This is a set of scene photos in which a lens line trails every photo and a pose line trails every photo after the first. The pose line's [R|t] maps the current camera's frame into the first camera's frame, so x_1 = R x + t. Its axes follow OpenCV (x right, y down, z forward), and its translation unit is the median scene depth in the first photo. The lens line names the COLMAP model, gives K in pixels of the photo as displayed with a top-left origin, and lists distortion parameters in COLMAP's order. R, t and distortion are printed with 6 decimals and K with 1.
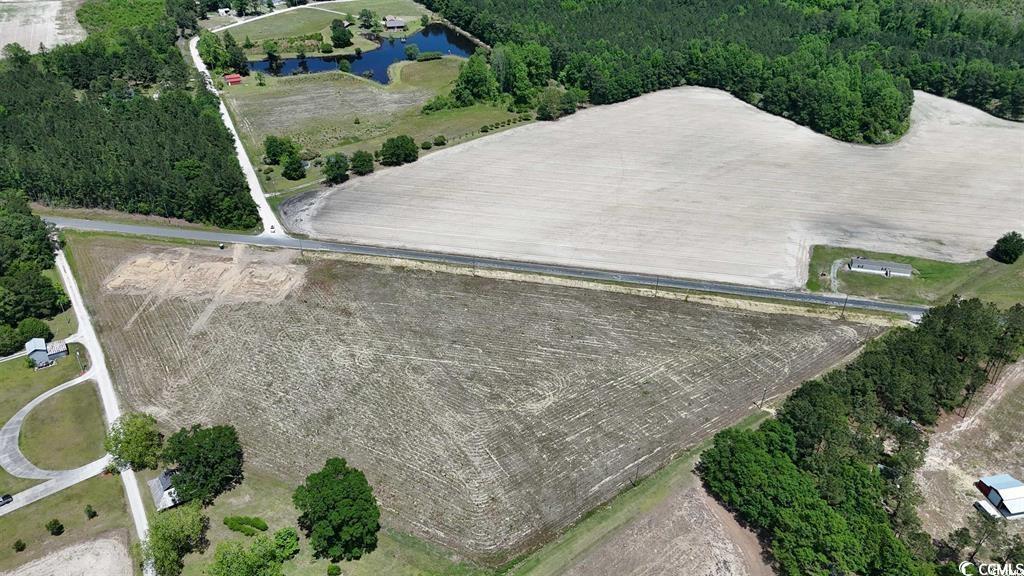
lens RADIAL K [[753.1, 0, 512.0], [0, 753.1, 288.0], [0, 0, 1]] dist [0.079815, -0.078670]
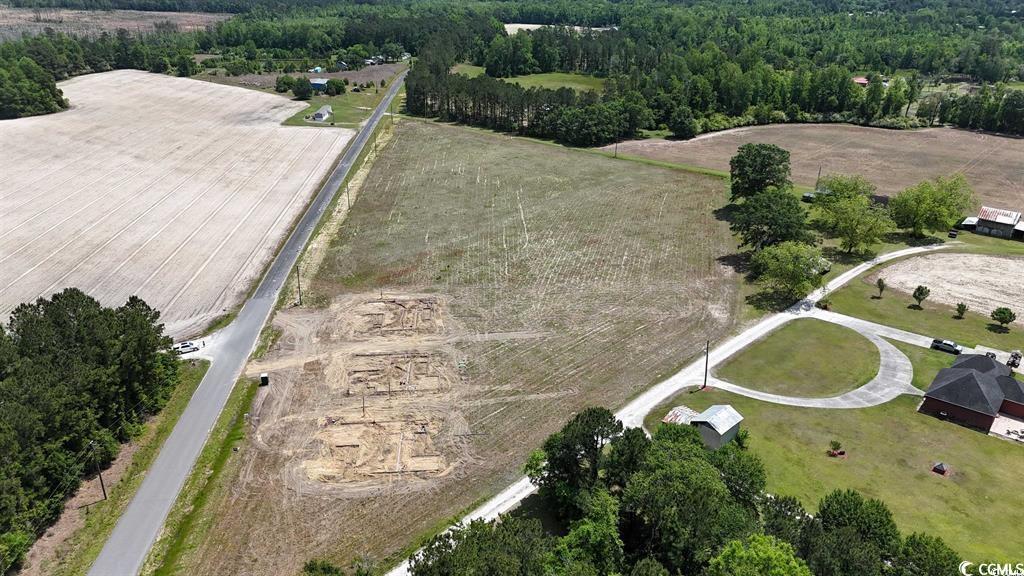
lens RADIAL K [[753.1, 0, 512.0], [0, 753.1, 288.0], [0, 0, 1]] dist [0.079815, -0.078670]
pose [[-0.227143, -0.396898, 0.889313, -0.910531], [0.536522, 0.711102, 0.454398, -0.250337], [-0.812742, 0.580350, 0.051423, 0.954607]]
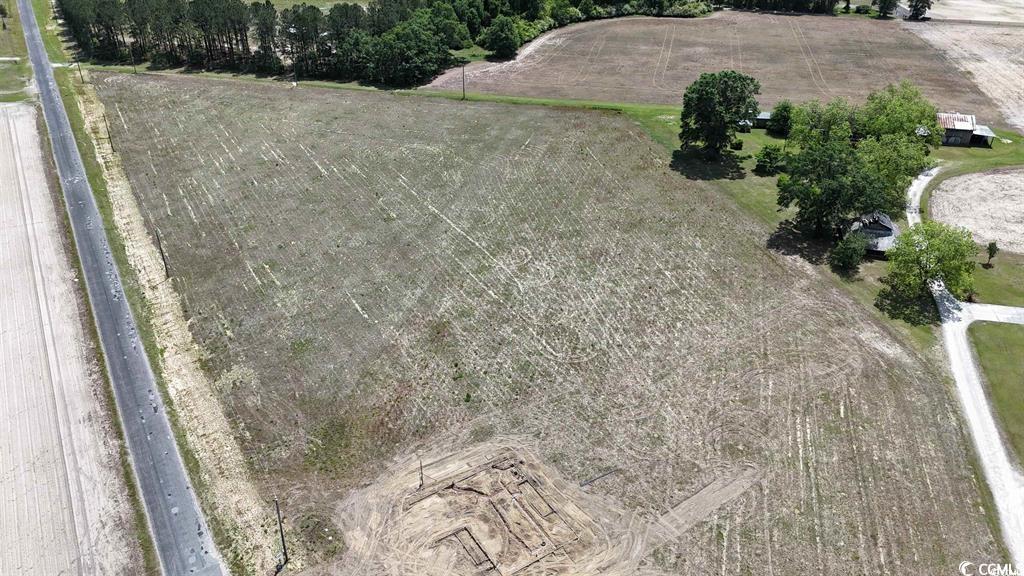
lens RADIAL K [[753.1, 0, 512.0], [0, 753.1, 288.0], [0, 0, 1]] dist [0.079815, -0.078670]
pose [[-0.662024, -0.403793, 0.631407, -0.527110], [0.405532, 0.515492, 0.754859, -0.303785], [-0.630292, 0.755791, -0.177517, 1.051016]]
